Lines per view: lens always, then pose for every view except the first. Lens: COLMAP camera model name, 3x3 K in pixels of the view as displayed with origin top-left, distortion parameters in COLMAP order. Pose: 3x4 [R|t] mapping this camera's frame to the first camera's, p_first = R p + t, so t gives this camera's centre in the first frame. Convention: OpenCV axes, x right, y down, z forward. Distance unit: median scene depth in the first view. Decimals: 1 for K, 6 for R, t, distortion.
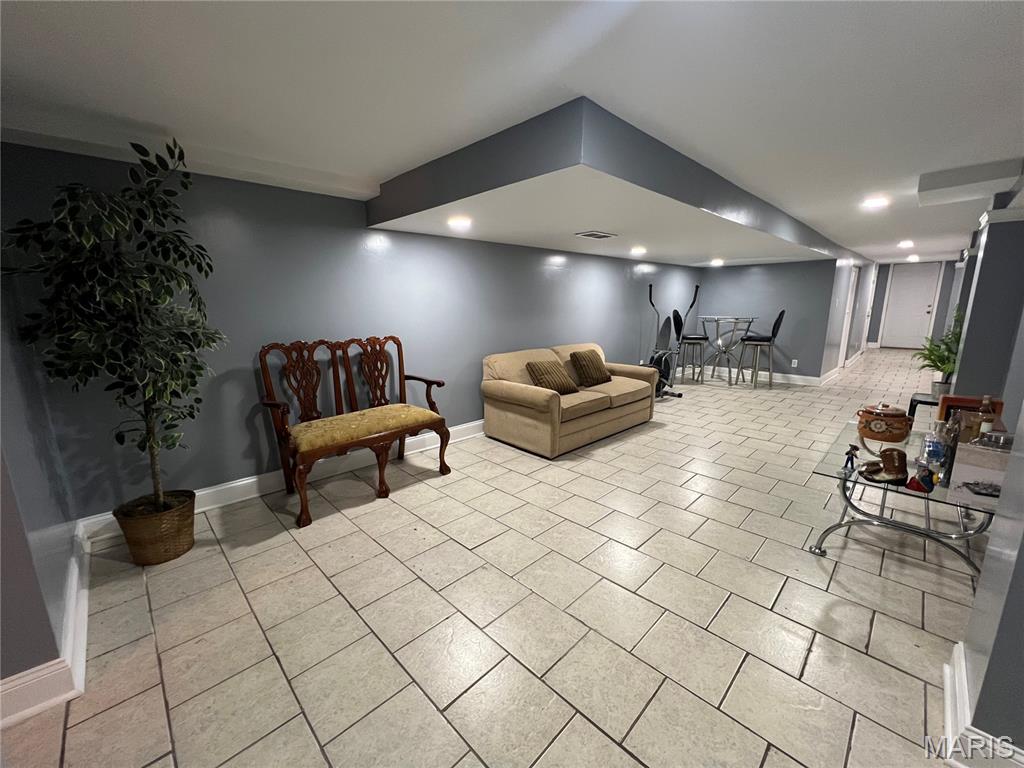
lens RADIAL K [[408.4, 0, 514.1], [0, 408.4, 391.3], [0, 0, 1]] dist [-0.001681, -0.000153]
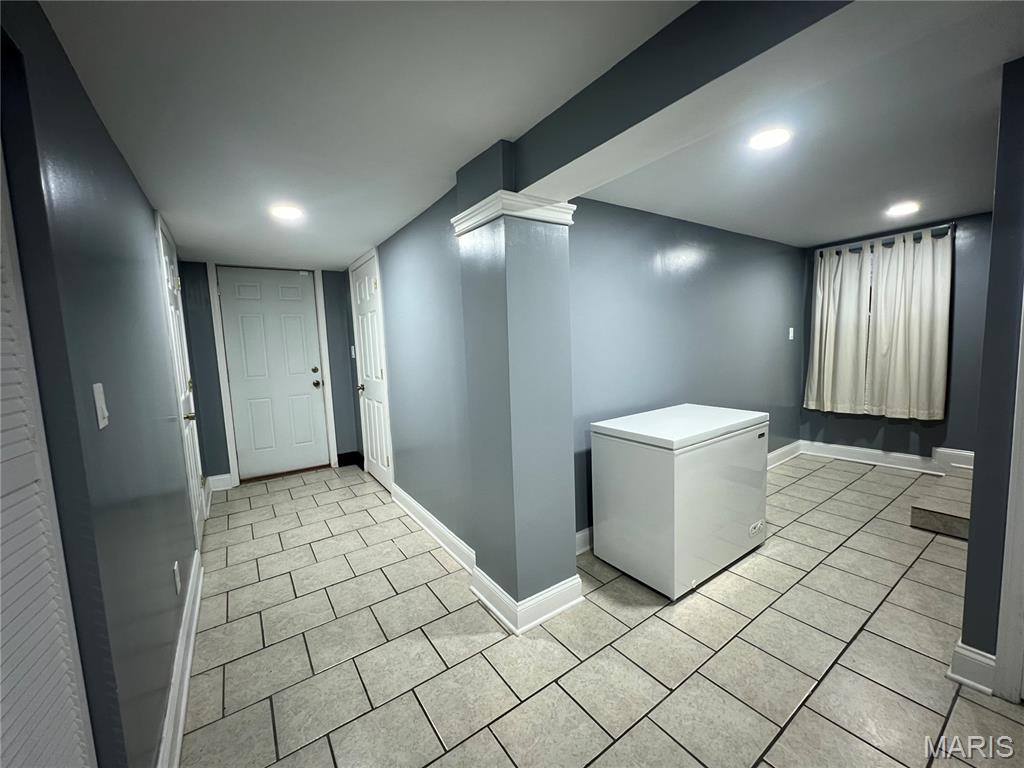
lens RADIAL K [[408.4, 0, 511.6], [0, 408.4, 384.0], [0, 0, 1]] dist [-0.001681, -0.000153]
pose [[0.177737, -0.097923, 0.979194, 0.580447], [0.241026, 0.969062, 0.053160, -0.155573], [-0.954105, 0.226563, 0.195840, 0.664850]]
